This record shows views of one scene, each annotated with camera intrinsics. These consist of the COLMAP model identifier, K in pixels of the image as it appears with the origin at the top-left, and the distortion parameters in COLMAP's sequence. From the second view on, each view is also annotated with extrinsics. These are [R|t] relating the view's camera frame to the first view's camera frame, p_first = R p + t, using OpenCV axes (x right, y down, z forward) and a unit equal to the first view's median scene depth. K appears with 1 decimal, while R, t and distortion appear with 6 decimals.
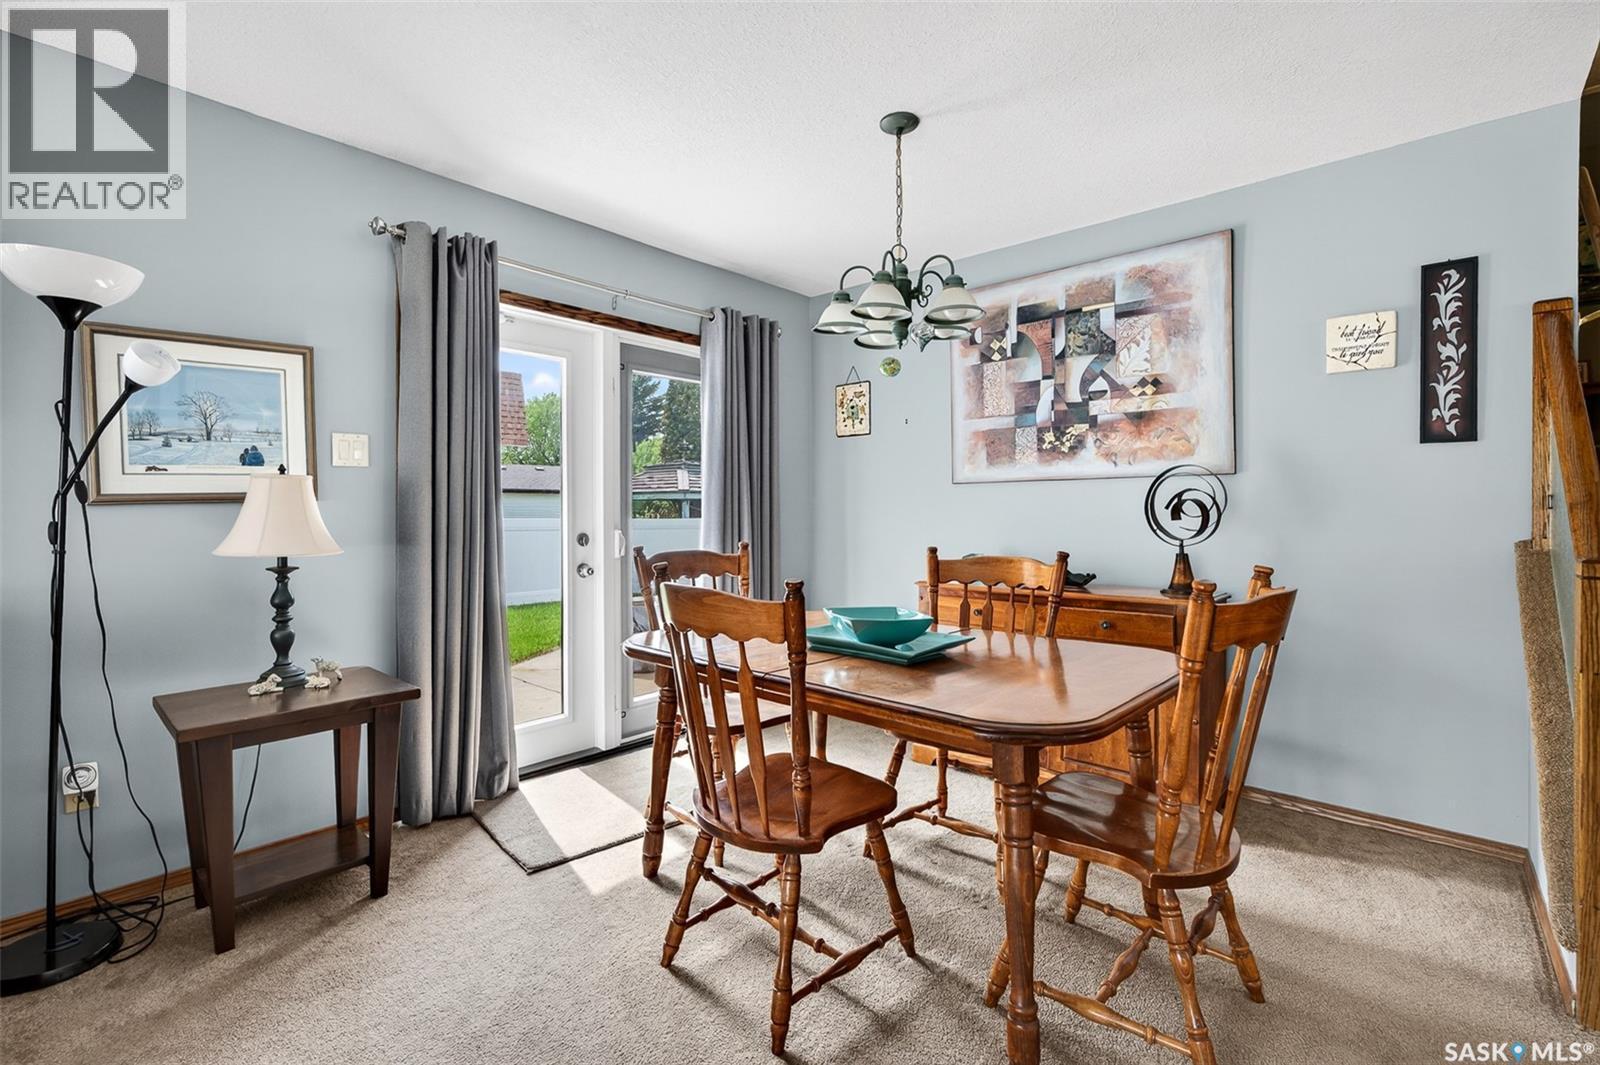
lens RADIAL K [[737.0, 0, 800.7], [0, 737.0, 517.8], [0, 0, 1]] dist [-0.014848, 0.012902]
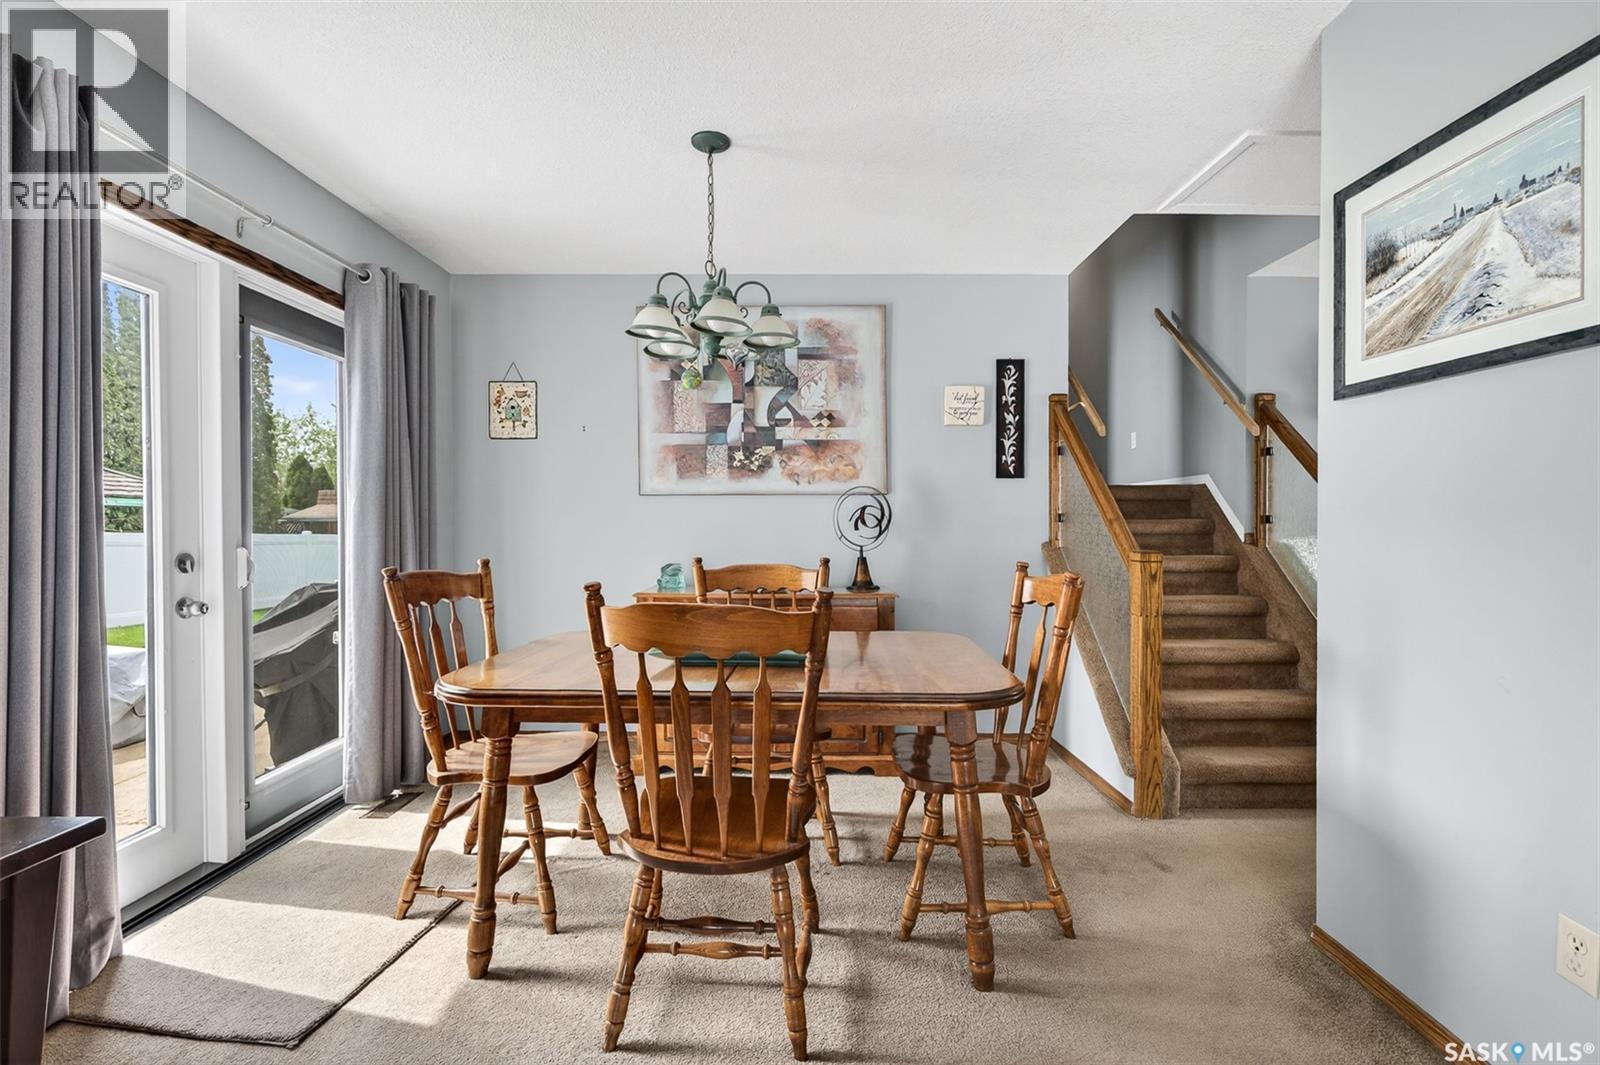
lens RADIAL K [[729.8, 0, 800.0], [0, 729.8, 532.5], [0, 0, 1]] dist [-0.023121, 0.017512]
pose [[0.743303, -0.006760, 0.668921, -0.348540], [0.003369, 0.999974, 0.006361, -0.001125], [-0.668946, -0.002475, 0.743307, 0.130863]]
